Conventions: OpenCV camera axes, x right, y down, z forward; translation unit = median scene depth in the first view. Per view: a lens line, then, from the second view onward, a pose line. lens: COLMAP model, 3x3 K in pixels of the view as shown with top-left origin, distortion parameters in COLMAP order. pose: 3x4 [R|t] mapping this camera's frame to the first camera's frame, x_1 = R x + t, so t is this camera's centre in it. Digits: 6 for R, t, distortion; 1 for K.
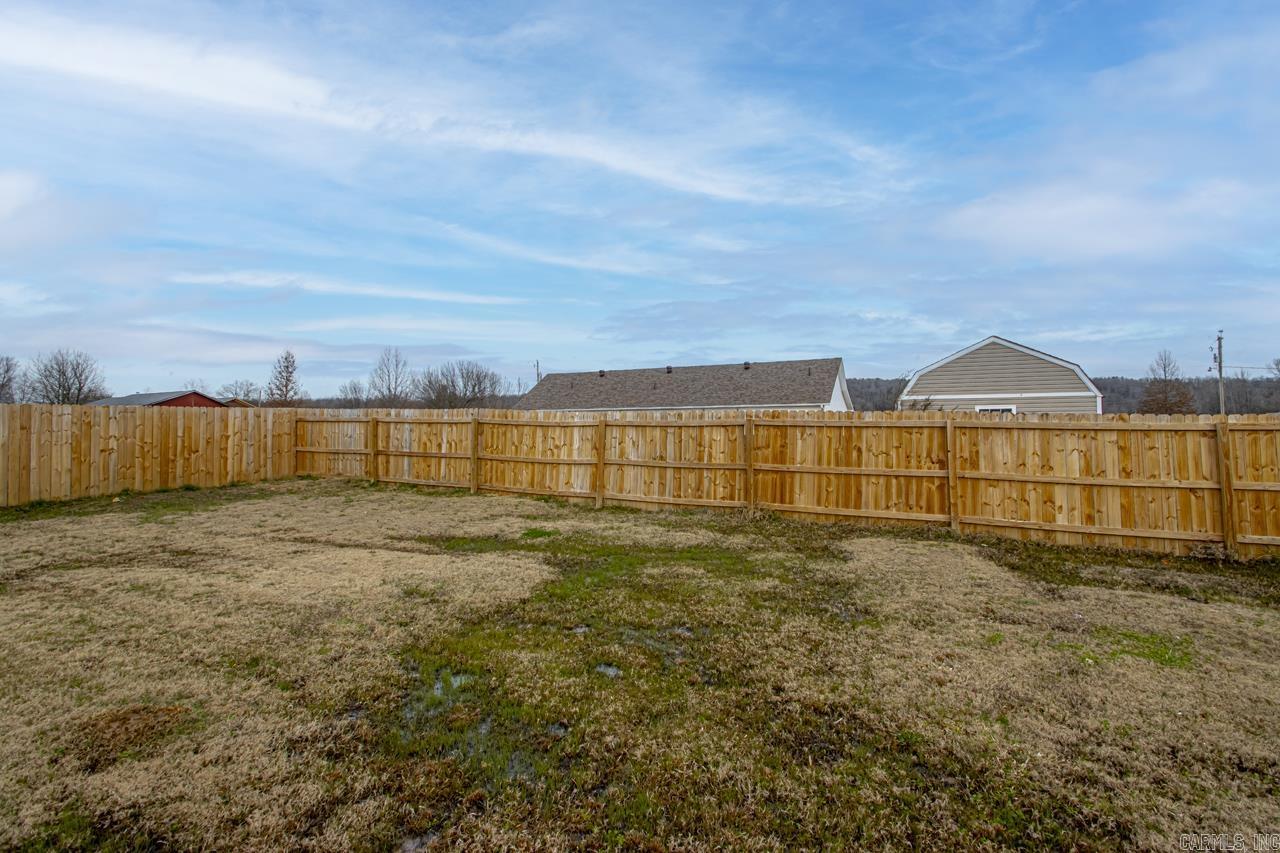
lens RADIAL K [[602.4, 0, 629.6], [0, 602.4, 427.7], [0, 0, 1]] dist [0.013977, -0.015054]
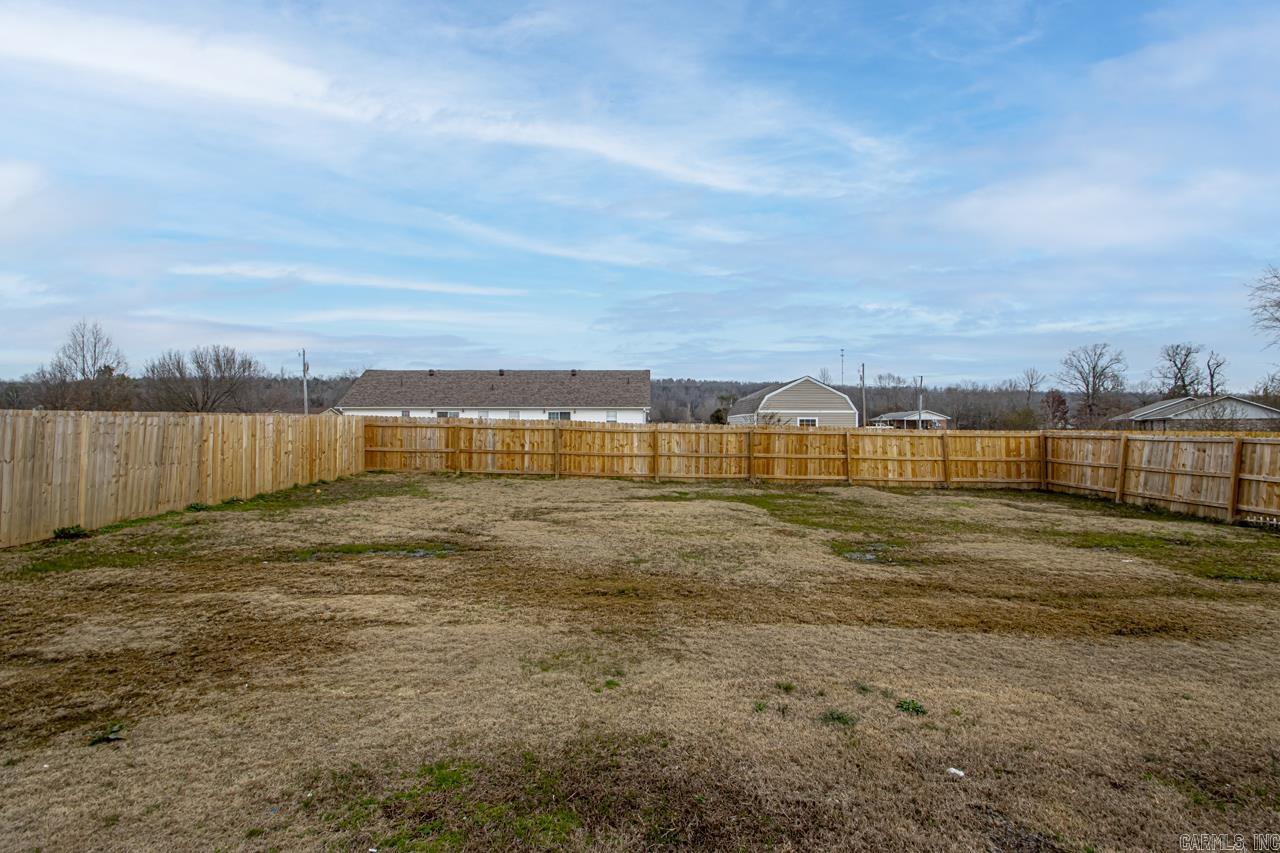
lens RADIAL K [[602.4, 0, 640.5], [0, 602.4, 427.6], [0, 0, 1]] dist [0.013977, -0.015054]
pose [[0.899177, 0.001593, 0.437583, -0.879473], [-0.006421, 0.999934, 0.009554, -0.034640], [-0.437539, -0.011401, 0.899127, -0.489305]]
